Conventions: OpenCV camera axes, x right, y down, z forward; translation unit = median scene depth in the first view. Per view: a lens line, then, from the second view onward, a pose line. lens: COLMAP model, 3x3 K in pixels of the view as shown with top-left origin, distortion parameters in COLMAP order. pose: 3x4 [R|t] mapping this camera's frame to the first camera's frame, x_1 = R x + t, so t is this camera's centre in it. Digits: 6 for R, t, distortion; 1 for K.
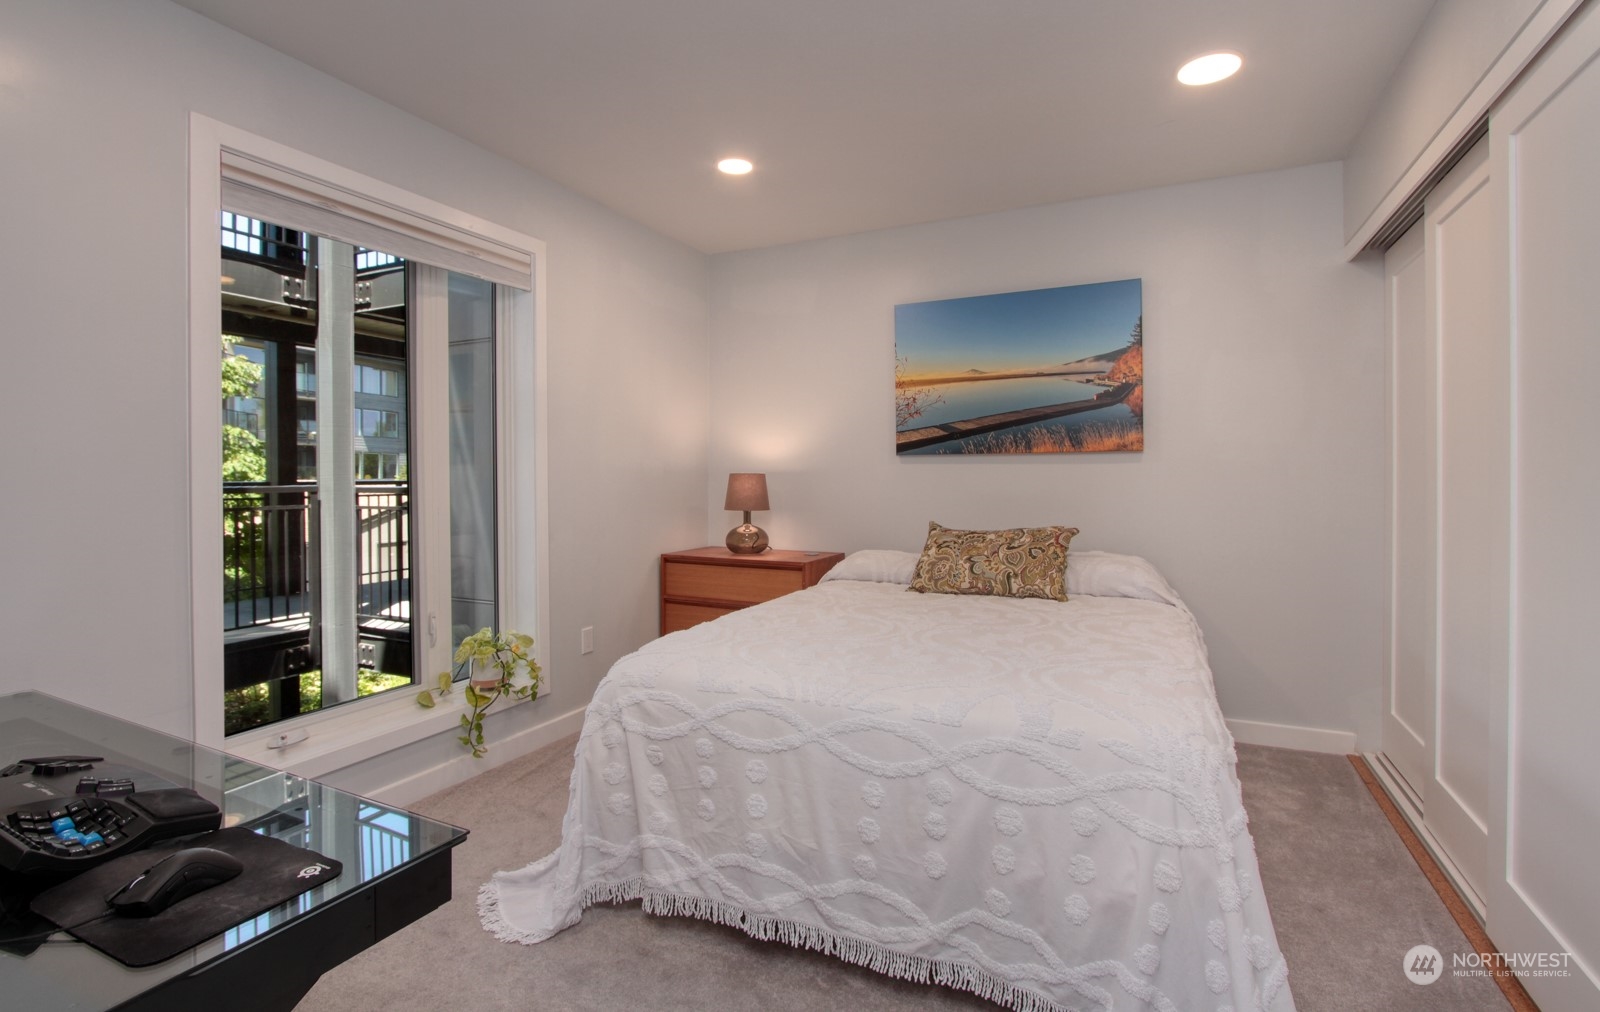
lens RADIAL K [[760.4, 0, 796.9], [0, 760.4, 493.5], [0, 0, 1]] dist [-0.001518, -0.000112]
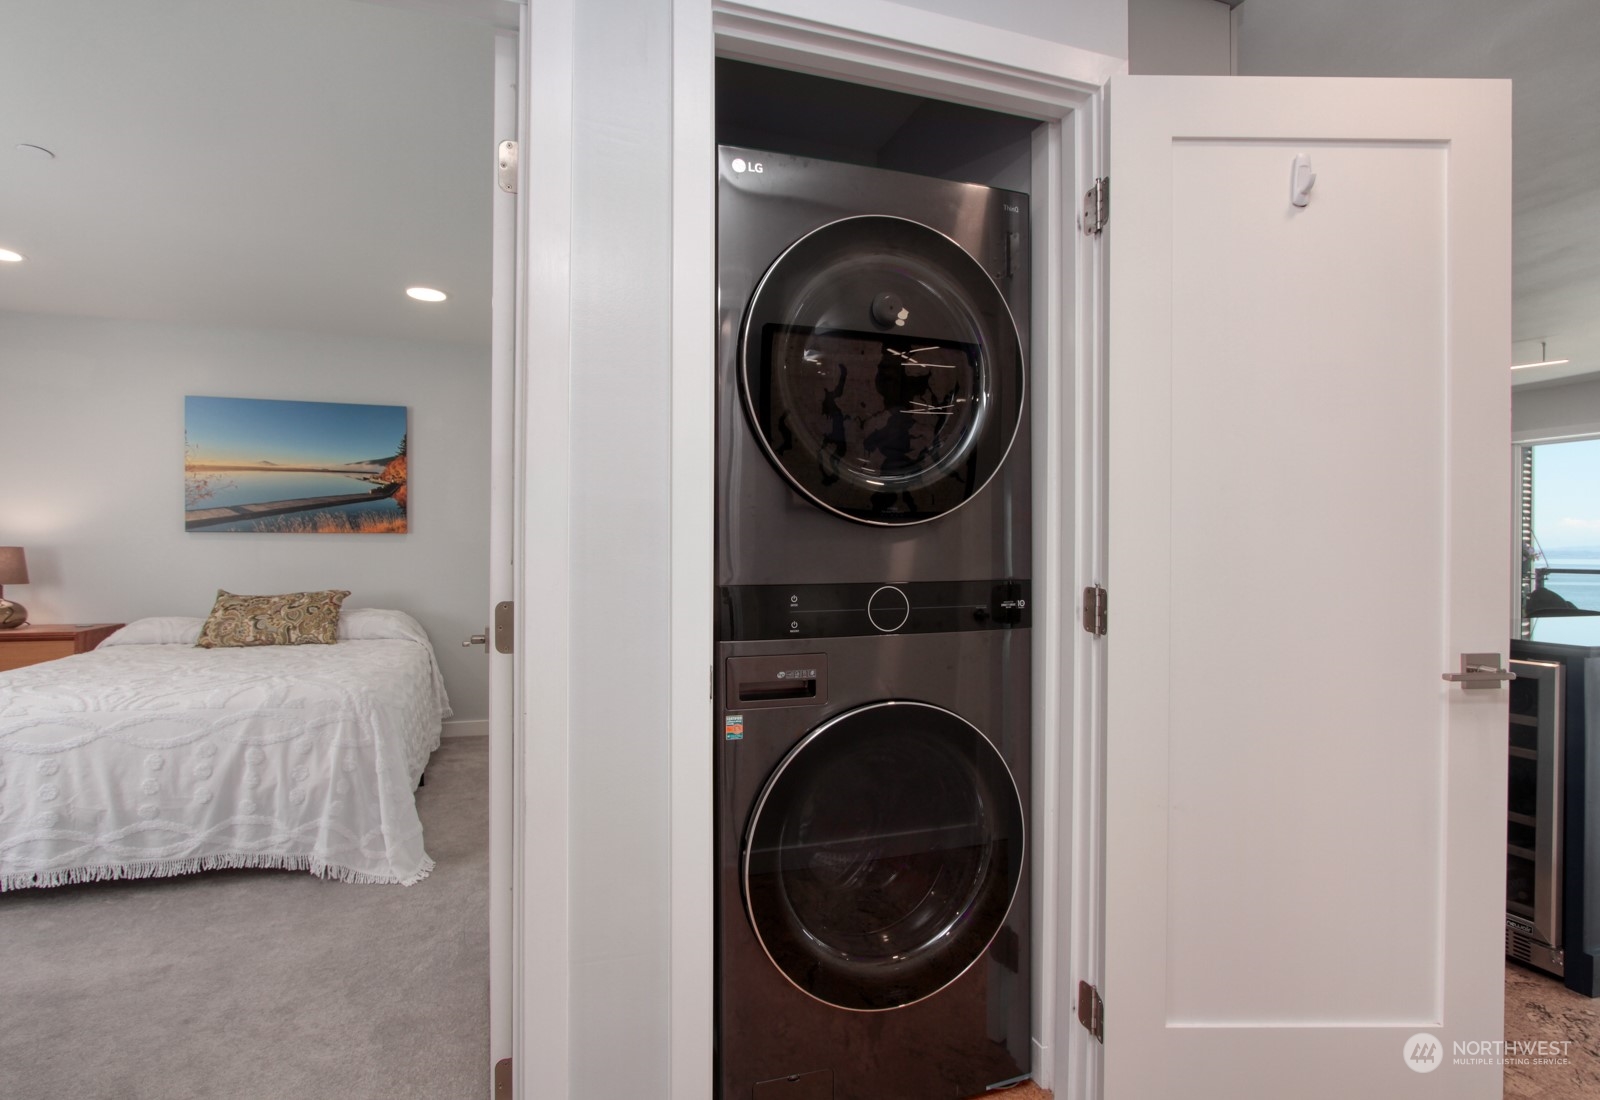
lens RADIAL K [[815.3, 0, 797.3], [0, 815.3, 549.1], [0, 0, 1]] dist [-0.018408, 0.004138]
pose [[0.720508, 0.008055, 0.693400, -0.048707], [0.009015, 0.999739, -0.020982, 0.008673], [-0.693388, 0.021369, 0.720248, -0.536673]]
